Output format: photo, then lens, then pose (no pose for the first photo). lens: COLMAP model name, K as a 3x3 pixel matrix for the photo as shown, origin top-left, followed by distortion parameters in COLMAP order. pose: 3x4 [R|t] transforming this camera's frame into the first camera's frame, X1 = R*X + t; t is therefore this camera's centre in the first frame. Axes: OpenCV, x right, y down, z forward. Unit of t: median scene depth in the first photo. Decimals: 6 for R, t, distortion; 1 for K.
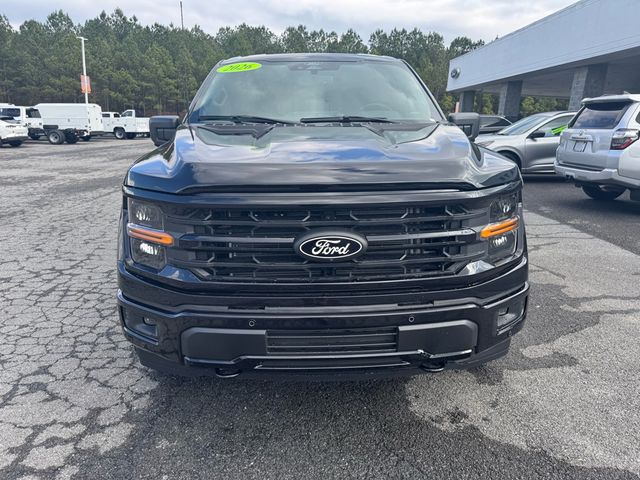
lens RADIAL K [[453.9, 0, 317.7], [0, 453.9, 243.2], [0, 0, 1]] dist [0.031462, -0.038699]
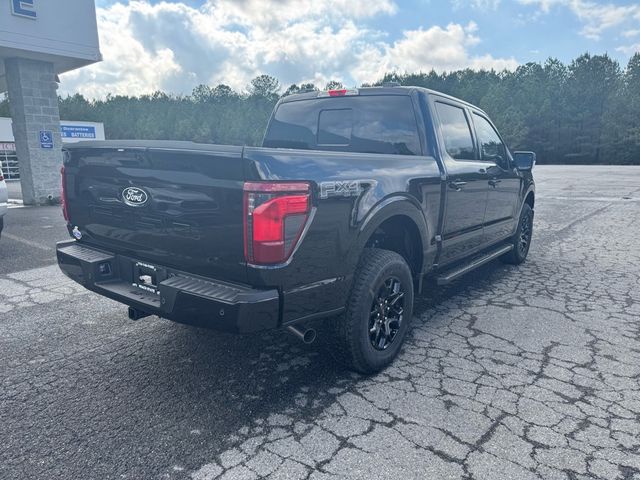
lens RADIAL K [[453.9, 0, 323.4], [0, 453.9, 242.1], [0, 0, 1]] dist [0.031462, -0.038699]
pose [[-0.784300, -0.129493, 0.606716, -0.607783], [0.148817, 0.910149, 0.386630, -0.545750], [-0.602268, 0.393524, -0.694559, 2.028069]]
